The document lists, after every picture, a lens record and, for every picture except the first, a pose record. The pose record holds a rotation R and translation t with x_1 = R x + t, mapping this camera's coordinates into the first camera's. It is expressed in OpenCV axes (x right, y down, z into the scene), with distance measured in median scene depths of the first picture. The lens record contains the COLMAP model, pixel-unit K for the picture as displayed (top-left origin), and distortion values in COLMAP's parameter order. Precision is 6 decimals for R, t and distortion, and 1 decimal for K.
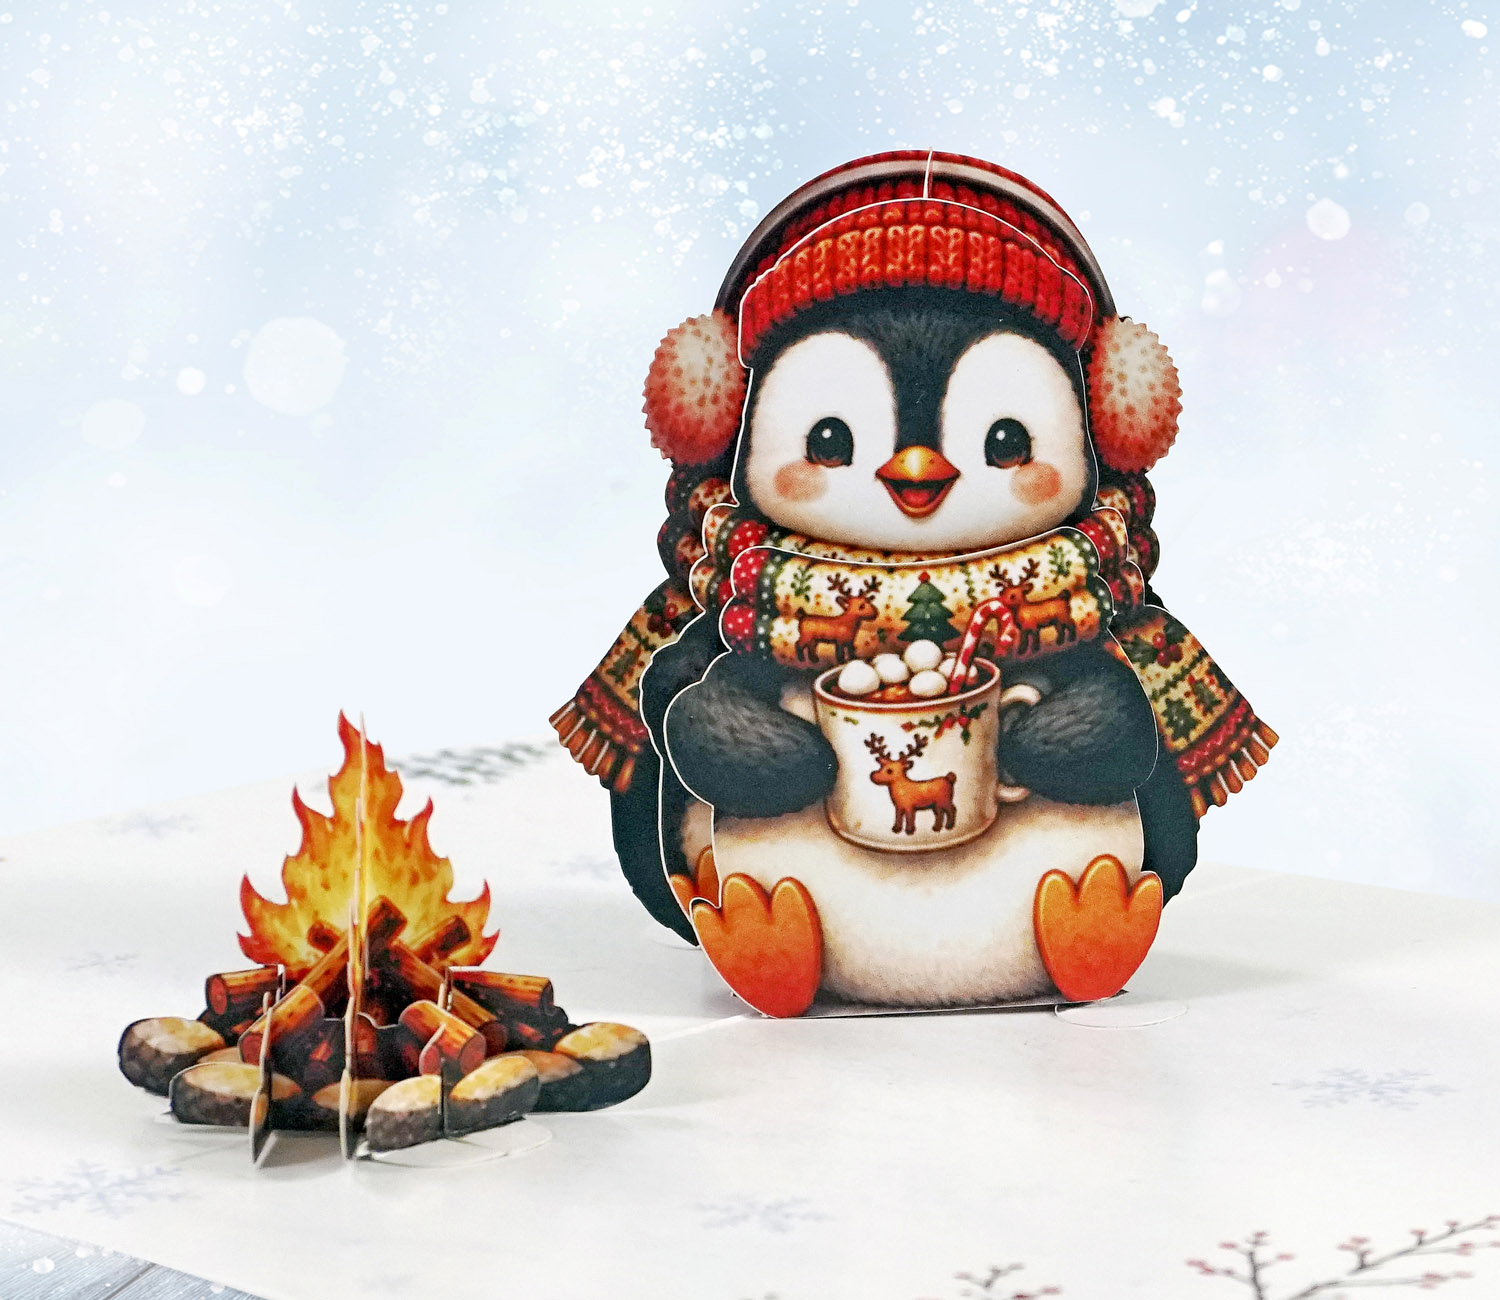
lens RADIAL K [[5478.1, 0, 750.2], [0, 5478.1, 649.8], [0, 0, 1]] dist [-0.090264, 0.000000]
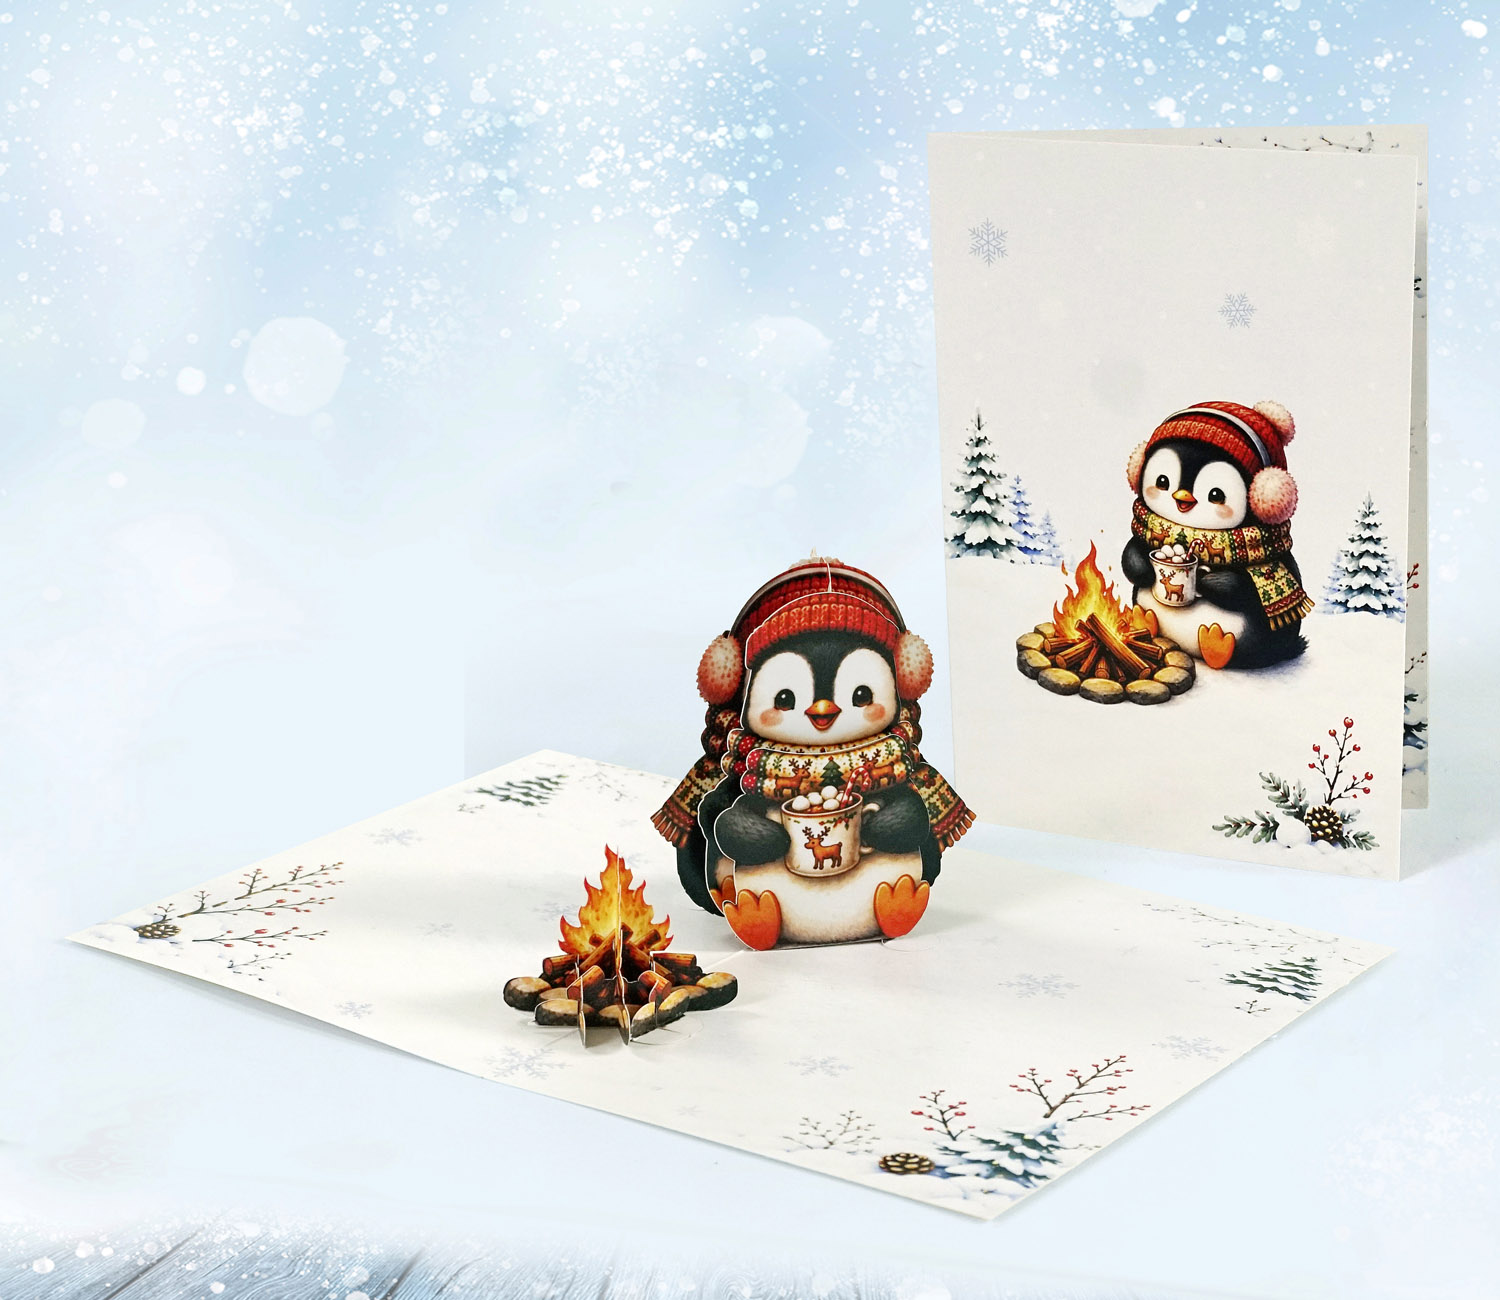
lens RADIAL K [[4888.8, 0, 749.9], [0, 4888.8, 650.5], [0, 0, 1]] dist [-0.112172, 0.000000]
pose [[0.982829, -0.030953, 0.181904, -0.361799], [0.012264, 0.994608, 0.102980, -0.262641], [-0.184111, -0.098981, 0.977909, -0.943721]]
